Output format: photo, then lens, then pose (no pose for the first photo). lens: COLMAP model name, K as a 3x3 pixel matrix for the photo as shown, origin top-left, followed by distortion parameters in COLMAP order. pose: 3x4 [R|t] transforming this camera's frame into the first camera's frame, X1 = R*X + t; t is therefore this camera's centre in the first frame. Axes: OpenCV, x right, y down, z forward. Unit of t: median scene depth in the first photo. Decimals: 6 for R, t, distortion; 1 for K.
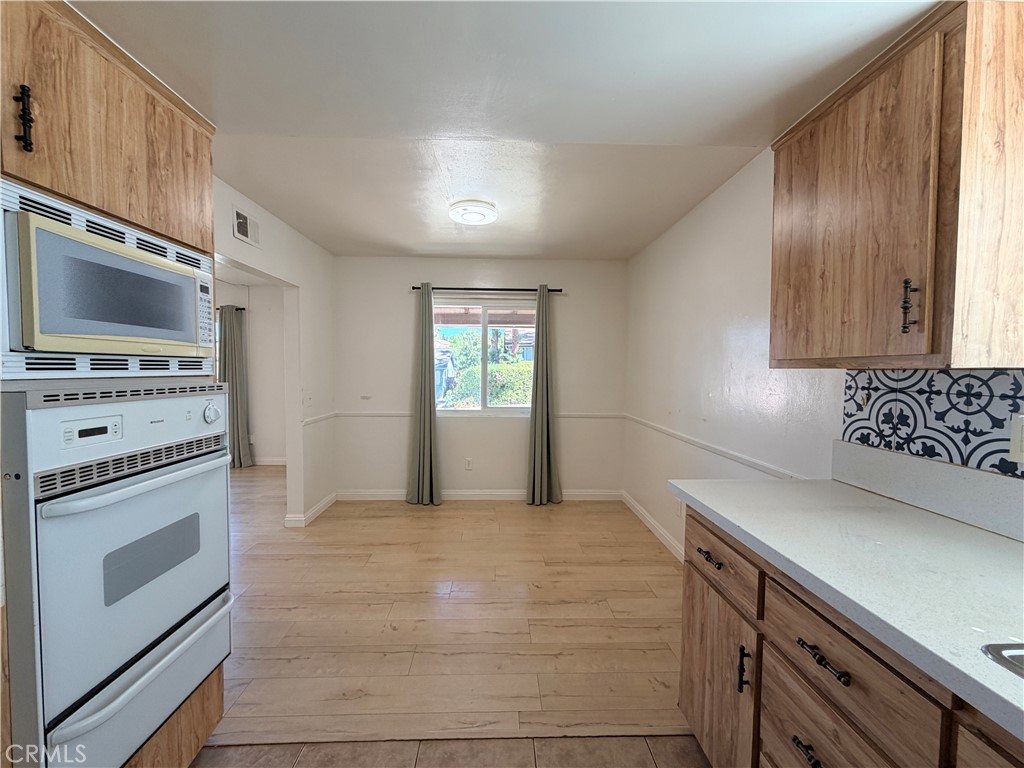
lens RADIAL K [[408.0, 0, 510.4], [0, 408.0, 385.1], [0, 0, 1]] dist [-0.000872, -0.000141]
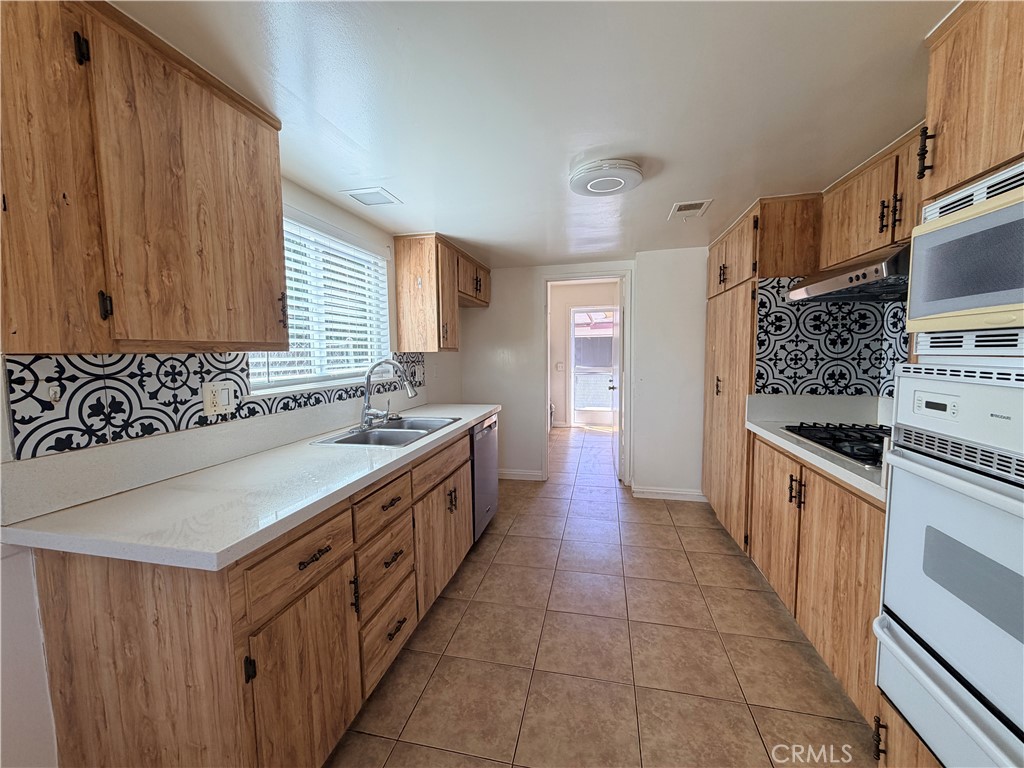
lens RADIAL K [[408.0, 0, 510.4], [0, 408.0, 385.1], [0, 0, 1]] dist [-0.000872, -0.000141]
pose [[-0.966394, -0.013807, 0.256693, -0.170518], [0.017954, 0.992493, 0.120976, -0.066144], [-0.256437, 0.121519, -0.958892, 1.730752]]
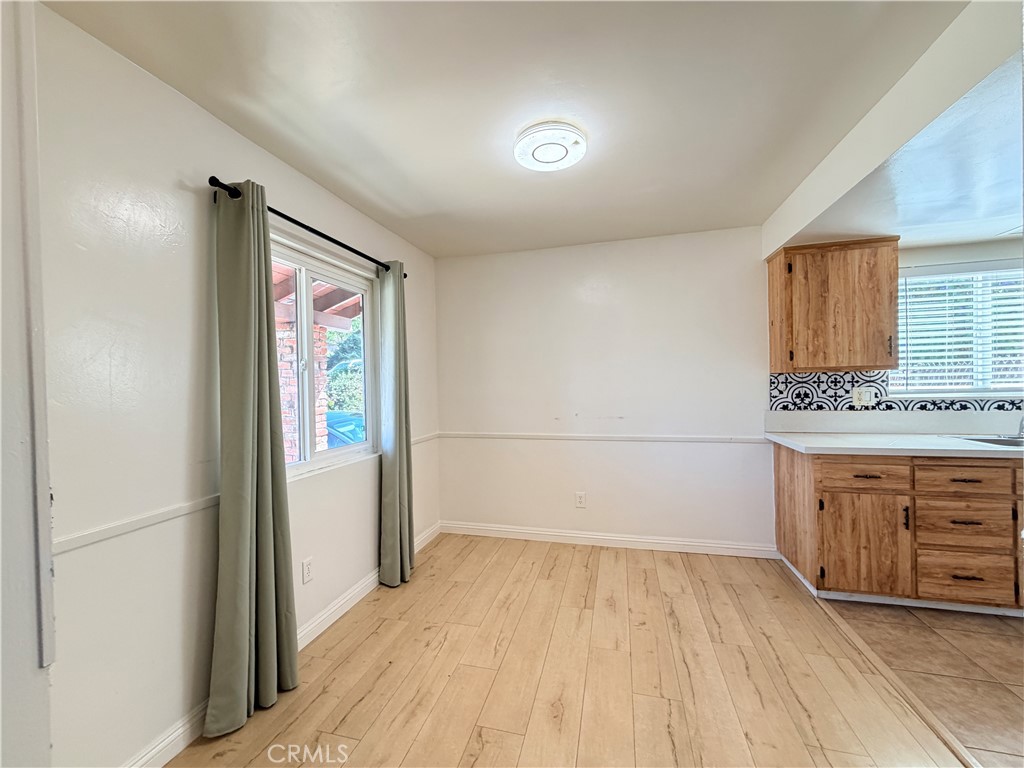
lens RADIAL K [[408.7, 0, 507.7], [0, 408.7, 385.1], [0, 0, 1]] dist [0.000965, 0.000086]
pose [[0.292465, -0.020572, 0.956055, -1.689856], [0.061771, 0.998087, 0.002580, -0.079358], [-0.954279, 0.058301, 0.293176, 1.964082]]
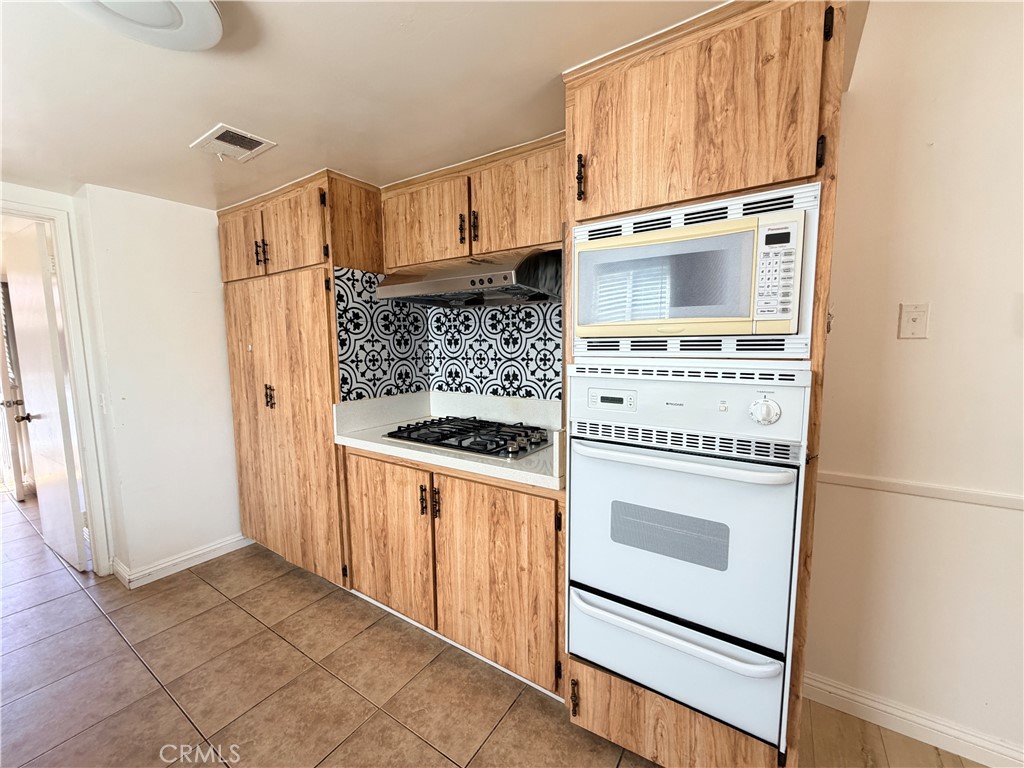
lens RADIAL K [[408.0, 0, 510.4], [0, 408.0, 385.1], [0, 0, 1]] dist [-0.000872, -0.000141]
pose [[-0.579395, 0.083047, -0.810805, 0.129685], [-0.026514, 0.992348, 0.120589, -0.056053], [0.814615, 0.091366, -0.572760, 1.102697]]
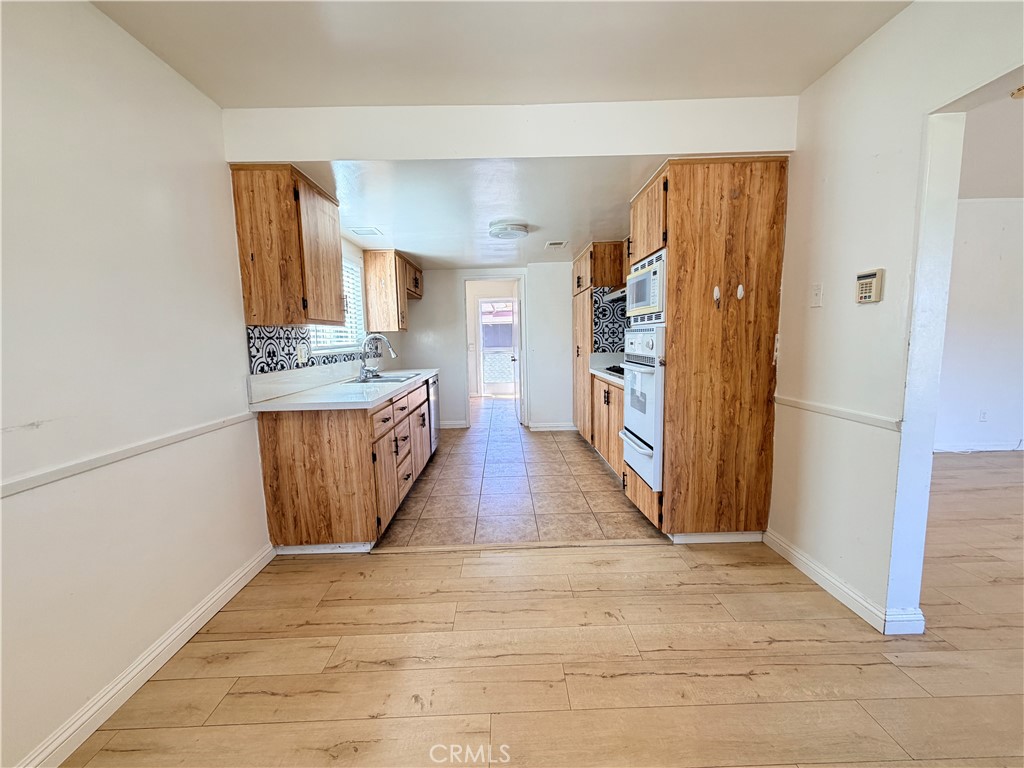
lens RADIAL K [[408.0, 0, 510.4], [0, 408.0, 385.1], [0, 0, 1]] dist [-0.000872, -0.000141]
pose [[-0.999705, 0.016288, 0.018018, -0.157489], [0.018868, 0.987919, 0.153818, -0.041604], [-0.015295, 0.154113, -0.987935, 2.961124]]
